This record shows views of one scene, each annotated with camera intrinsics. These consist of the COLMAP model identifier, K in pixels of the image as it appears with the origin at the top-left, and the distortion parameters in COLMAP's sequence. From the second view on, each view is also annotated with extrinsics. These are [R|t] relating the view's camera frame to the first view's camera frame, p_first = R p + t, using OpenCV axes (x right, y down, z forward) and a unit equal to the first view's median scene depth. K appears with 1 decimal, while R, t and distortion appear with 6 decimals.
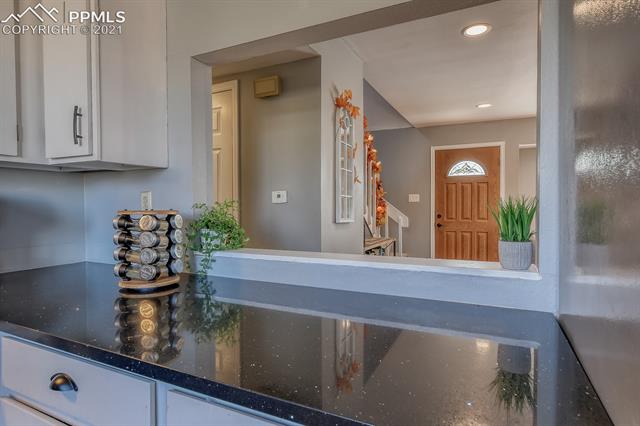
lens RADIAL K [[361.9, 0, 321.6], [0, 361.9, 212.1], [0, 0, 1]] dist [-0.000164, -0.001004]
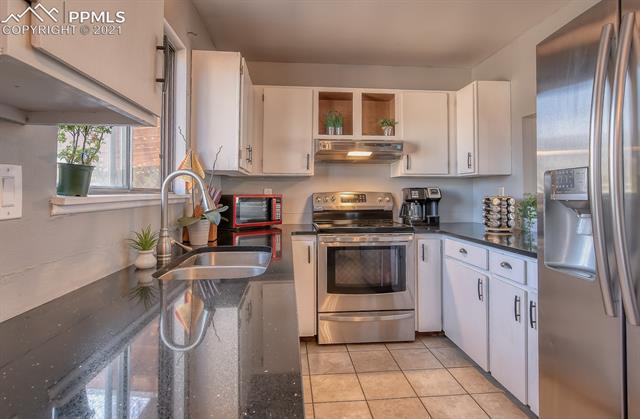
lens RADIAL K [[335.6, 0, 328.8], [0, 335.6, 187.7], [0, 0, 1]] dist [-0.000767, -0.000396]
pose [[0.532718, -0.015749, -0.846147, 0.687915], [-0.017154, 0.999420, -0.029402, 0.020613], [0.846119, 0.030177, 0.532139, -0.938675]]
